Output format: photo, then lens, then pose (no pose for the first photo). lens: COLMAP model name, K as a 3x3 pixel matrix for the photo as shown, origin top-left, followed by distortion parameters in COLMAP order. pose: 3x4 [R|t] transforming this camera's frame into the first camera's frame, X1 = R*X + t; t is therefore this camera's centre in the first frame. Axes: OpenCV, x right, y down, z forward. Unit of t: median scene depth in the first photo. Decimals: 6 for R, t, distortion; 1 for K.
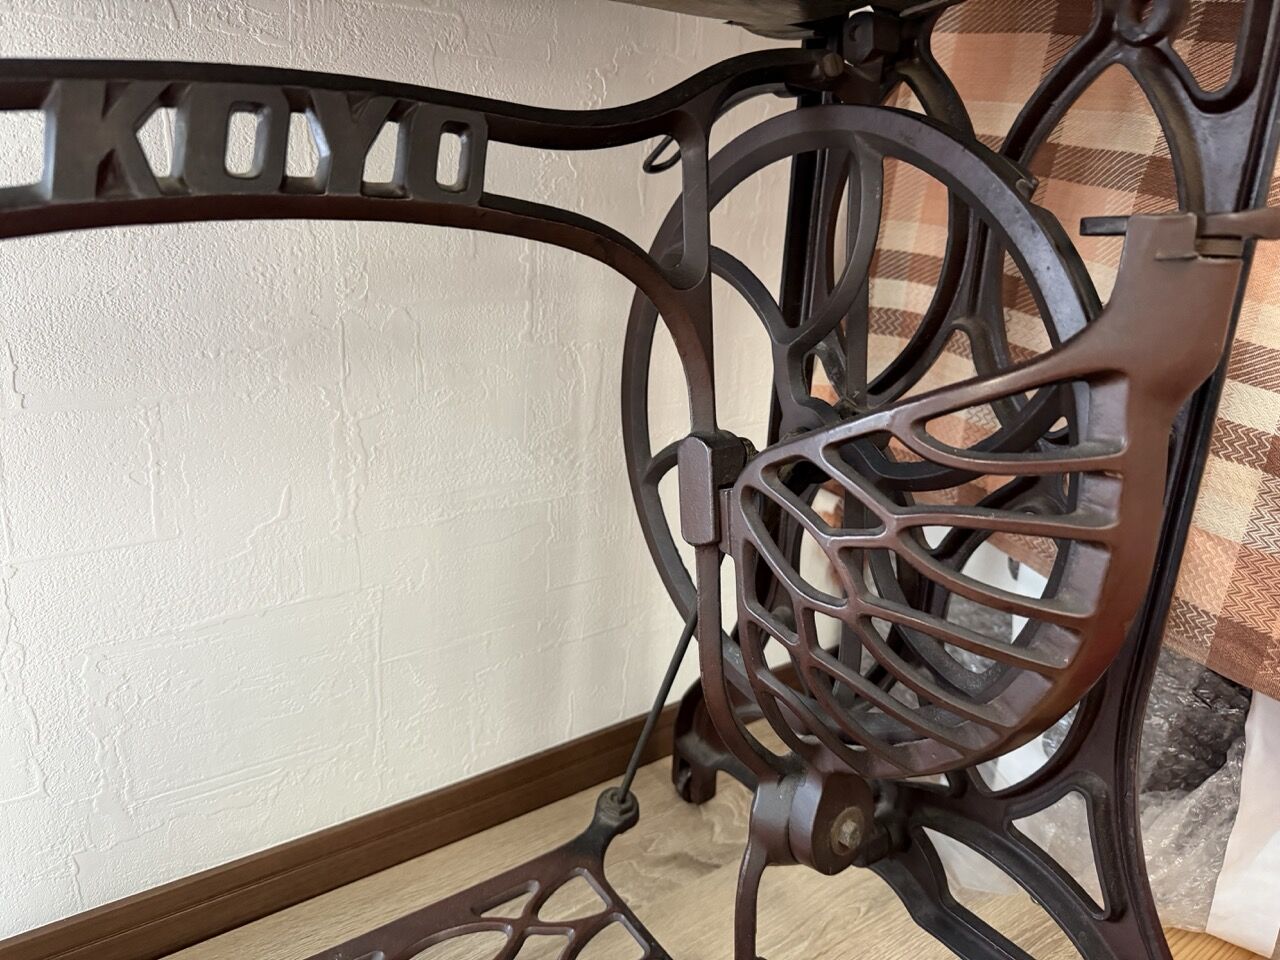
lens RADIAL K [[927.3, 0, 640.0], [0, 927.3, 480.0], [0, 0, 1]] dist [0.032706, -0.074912]
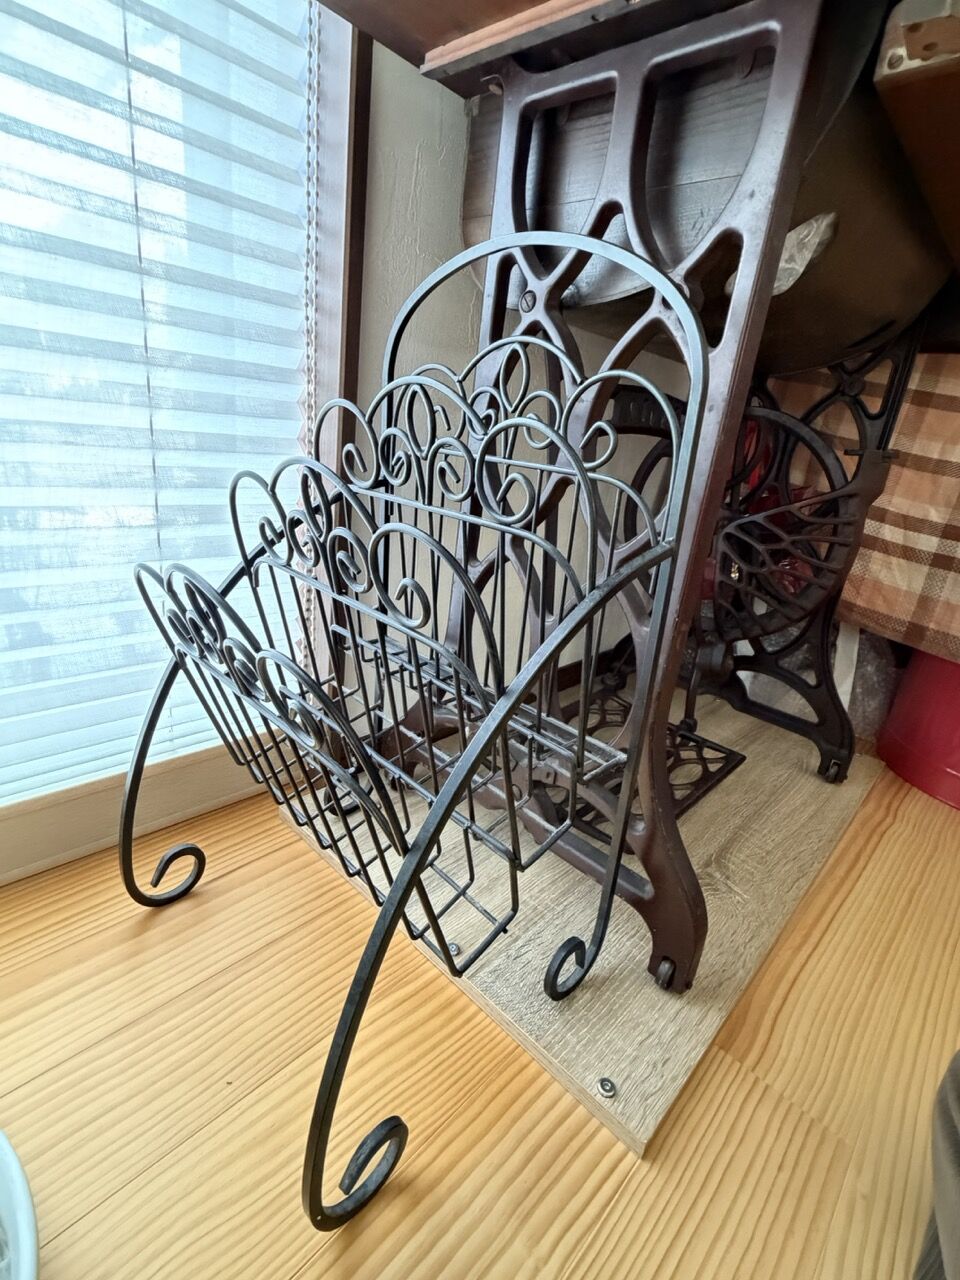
lens RADIAL K [[608.3, 0, 473.4], [0, 608.3, 638.6], [0, 0, 1]] dist [-0.002317, -0.001341]
pose [[0.979703, 0.004851, 0.200394, -1.042831], [-0.013963, 0.998930, 0.044085, 0.260986], [-0.199965, -0.045988, 0.978723, -0.747505]]
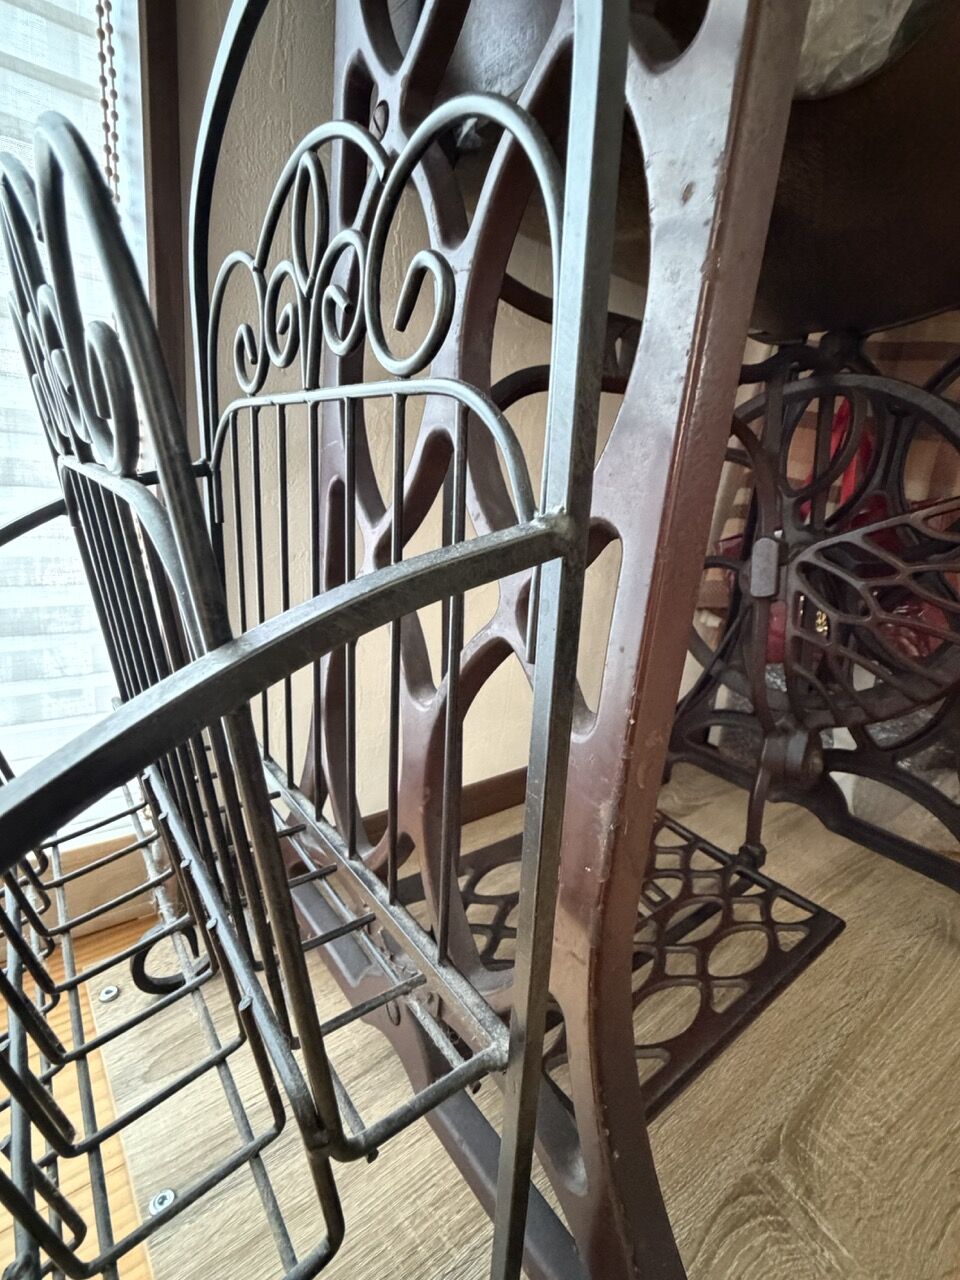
lens RADIAL K [[608.3, 0, 473.4], [0, 608.3, 638.6], [0, 0, 1]] dist [-0.002317, -0.001341]
pose [[0.997722, 0.031794, 0.059493, -0.605085], [-0.029128, 0.998555, -0.045151, 0.231347], [-0.060843, 0.043315, 0.997207, -0.191651]]
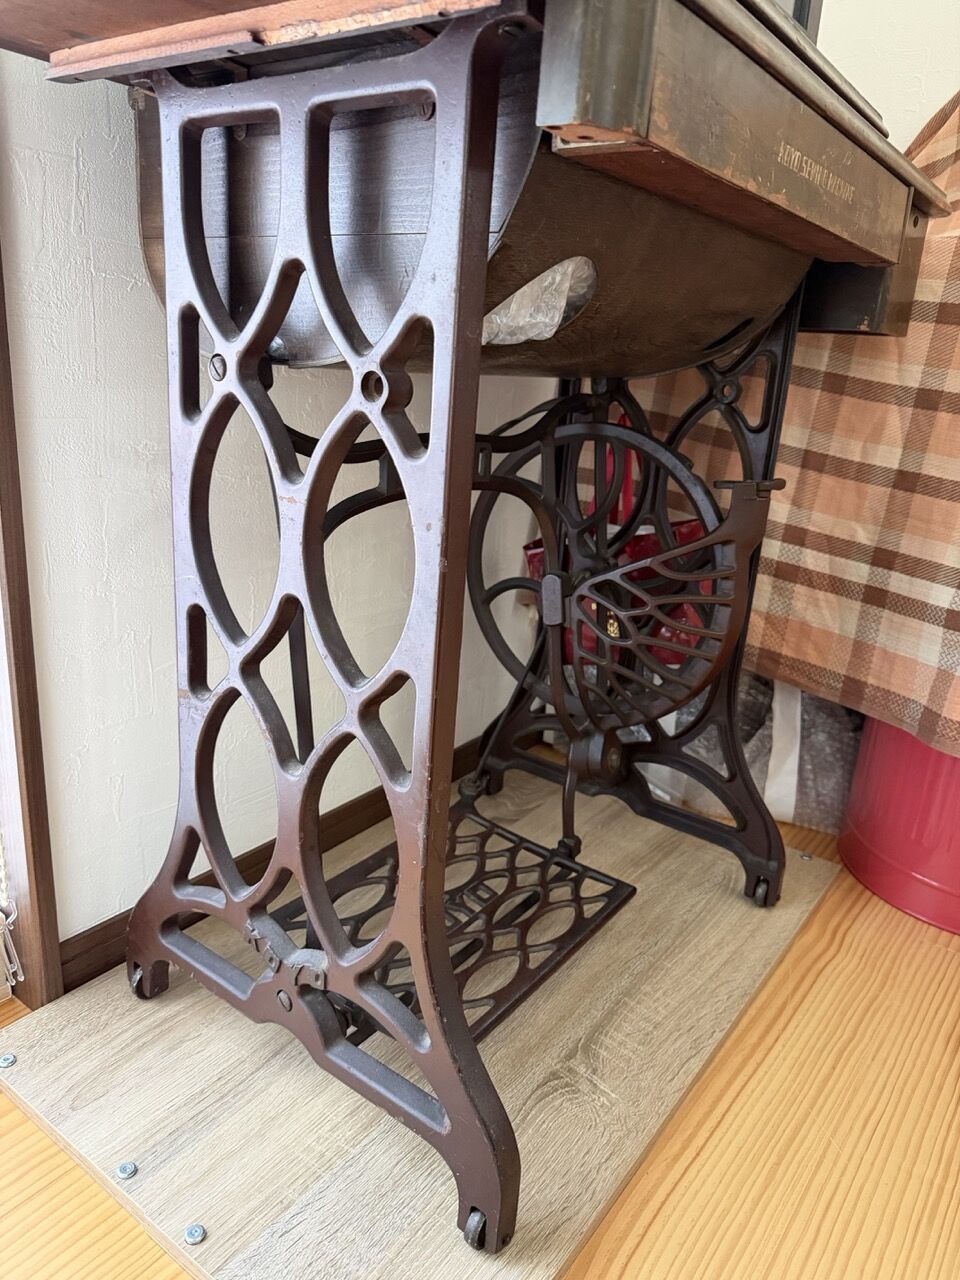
lens RADIAL K [[927.3, 0, 472.3], [0, 927.3, 644.1], [0, 0, 1]] dist [0.032706, -0.074912]
pose [[0.951347, -0.074633, 0.298947, -0.778320], [0.069978, 0.997203, 0.026263, 0.046218], [-0.300071, -0.004065, 0.953908, -1.018406]]
